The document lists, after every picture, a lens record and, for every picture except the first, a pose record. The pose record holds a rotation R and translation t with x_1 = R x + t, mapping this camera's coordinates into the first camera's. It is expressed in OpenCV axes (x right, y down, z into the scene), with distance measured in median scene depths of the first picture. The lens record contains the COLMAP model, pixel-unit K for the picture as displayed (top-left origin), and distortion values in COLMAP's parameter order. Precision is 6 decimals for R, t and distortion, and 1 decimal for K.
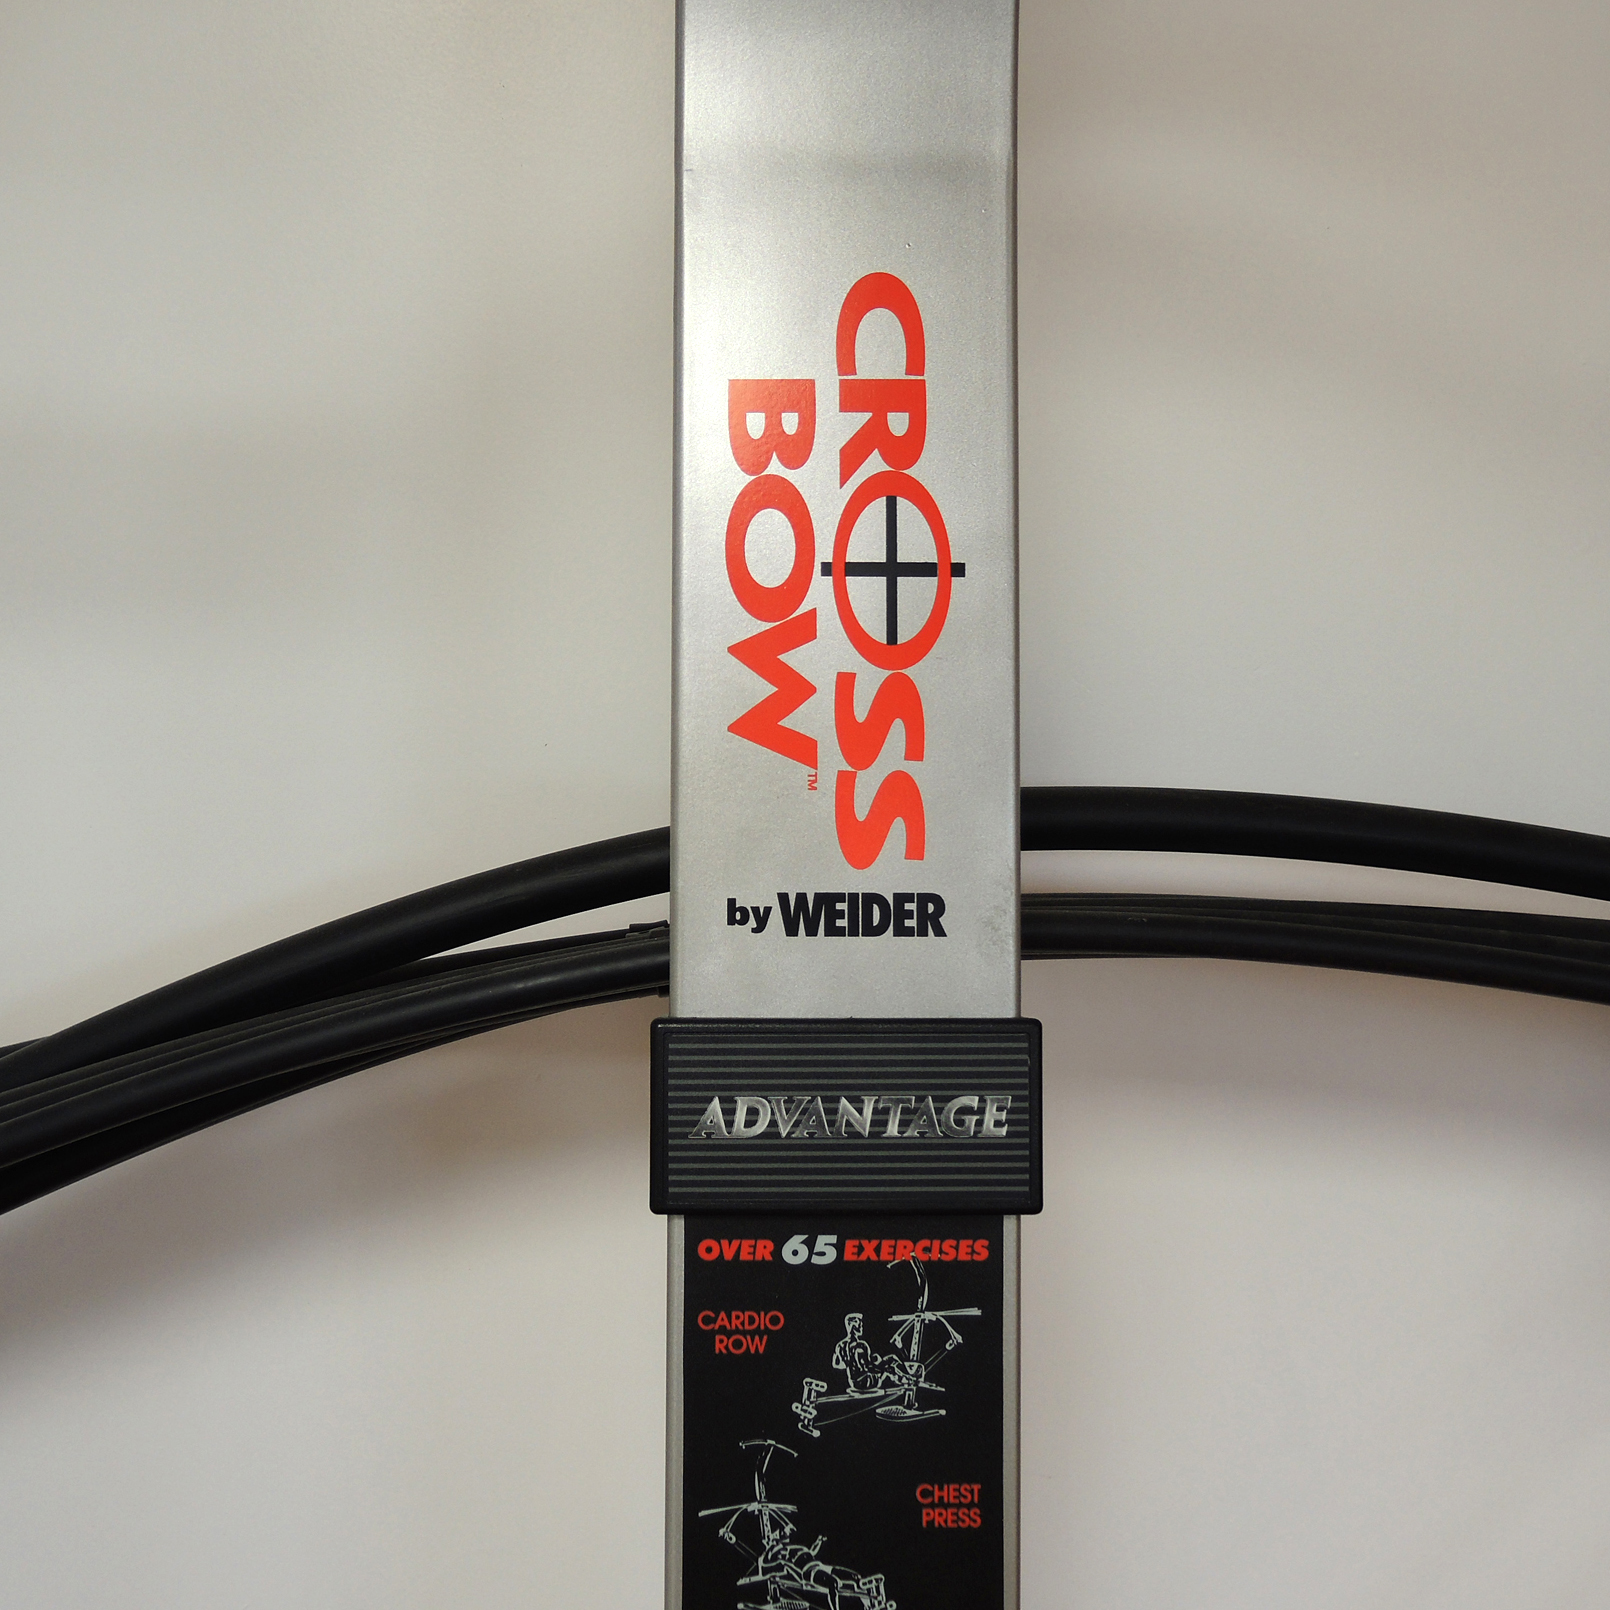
lens RADIAL K [[1982.8, 0, 805.4], [0, 1982.8, 811.2], [0, 0, 1]] dist [-0.015791, 0.000000]
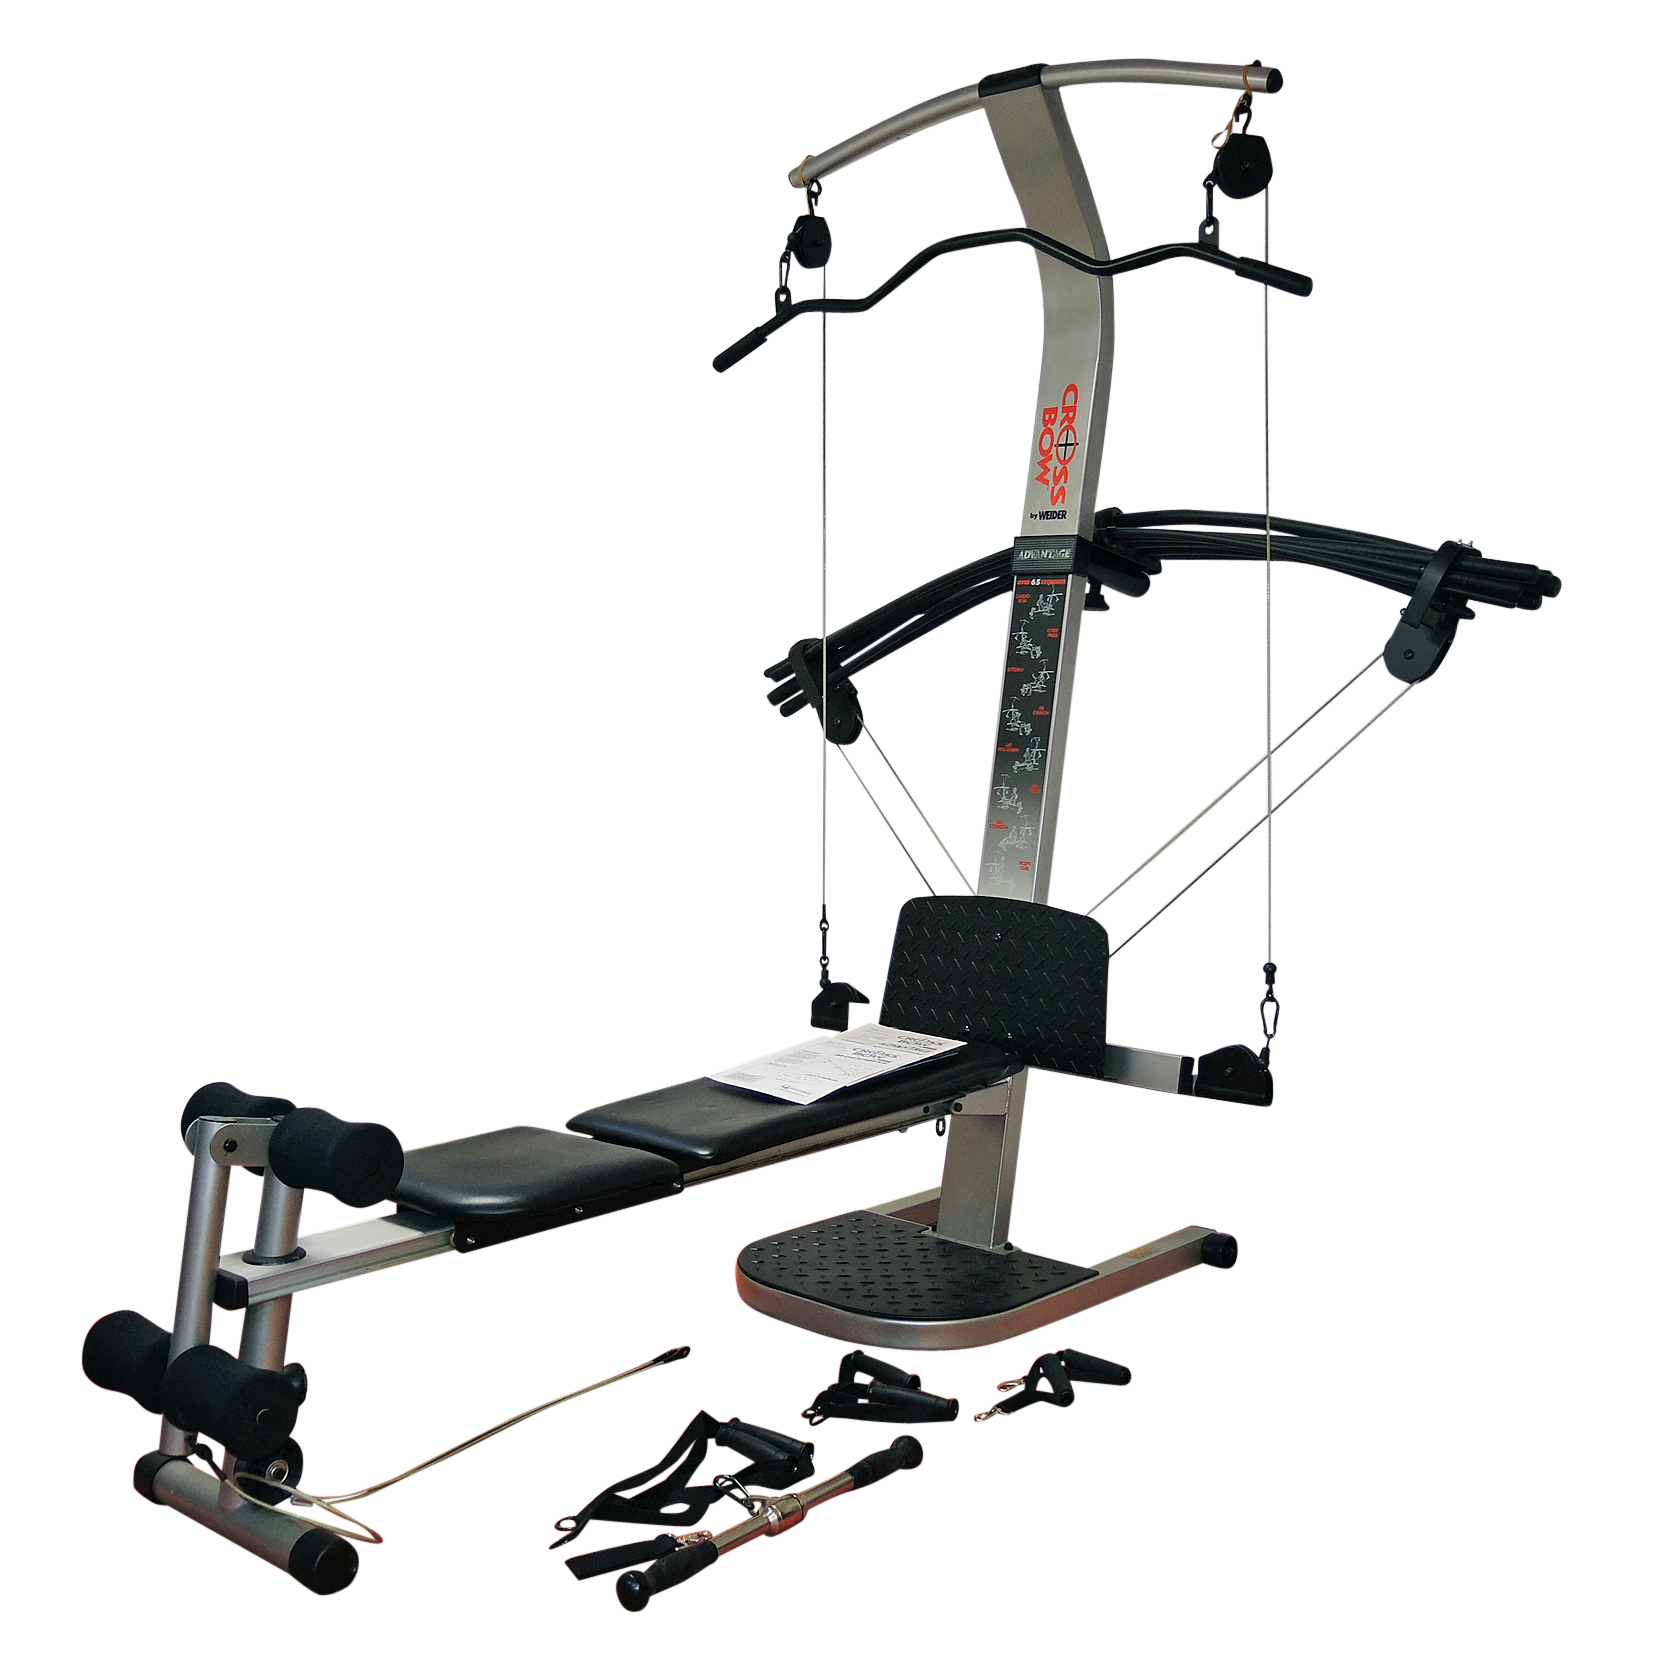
lens RADIAL K [[2037.0, 0, 828.1], [0, 2037.0, 841.8], [0, 0, 1]] dist [-0.015791, 0.000000]
pose [[0.716652, 0.067575, -0.694150, 3.172706], [-0.088858, 0.996031, 0.005225, 0.878137], [0.691748, 0.057937, 0.719812, -2.955004]]
